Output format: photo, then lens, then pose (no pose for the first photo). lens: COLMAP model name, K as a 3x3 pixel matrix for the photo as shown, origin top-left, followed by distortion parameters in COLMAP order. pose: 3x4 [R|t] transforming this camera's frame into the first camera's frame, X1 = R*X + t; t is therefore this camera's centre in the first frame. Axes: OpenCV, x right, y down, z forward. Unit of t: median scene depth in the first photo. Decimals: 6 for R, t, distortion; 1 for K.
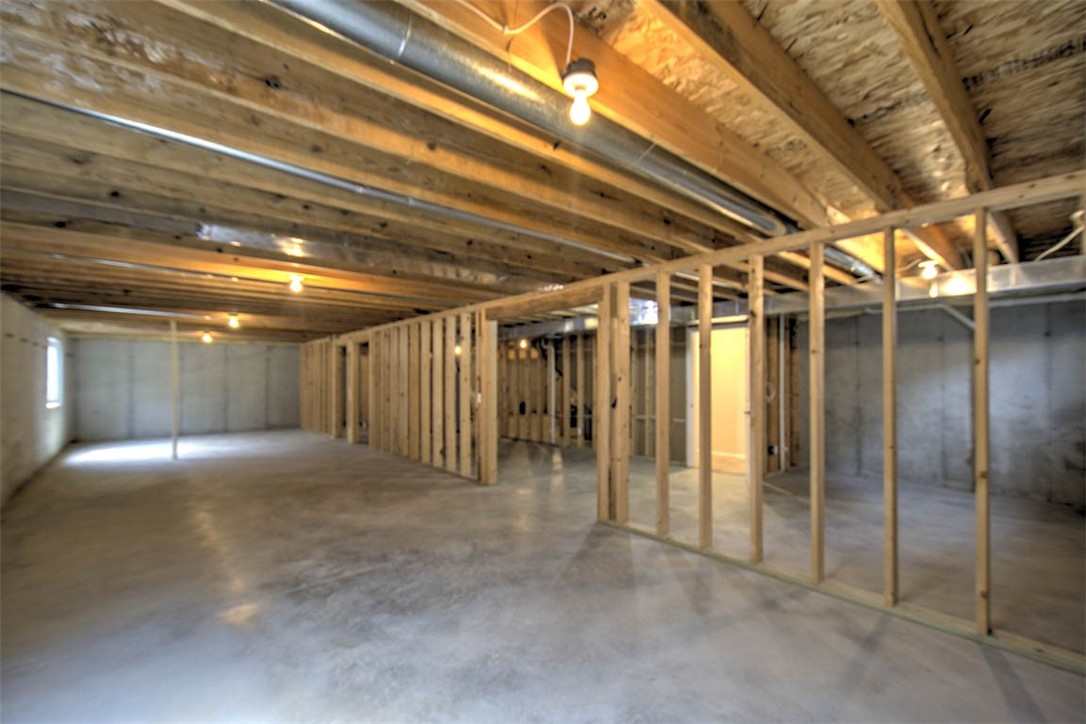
lens RADIAL K [[470.1, 0, 539.3], [0, 470.1, 370.7], [0, 0, 1]] dist [-0.000724, 0.000839]
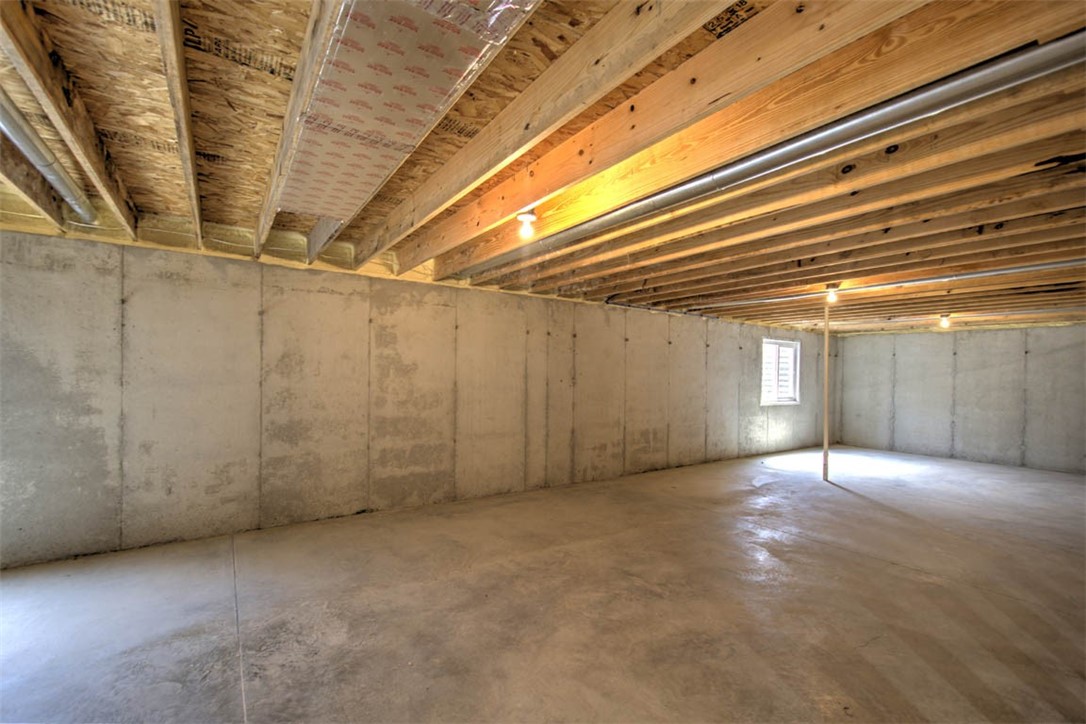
lens RADIAL K [[470.1, 0, 539.3], [0, 470.1, 369.7], [0, 0, 1]] dist [-0.000724, 0.000839]
pose [[-0.114328, -0.008419, -0.993407, 0.106109], [-0.003416, 0.999962, -0.008082, 0.016467], [0.993437, 0.002470, -0.114352, 0.969364]]
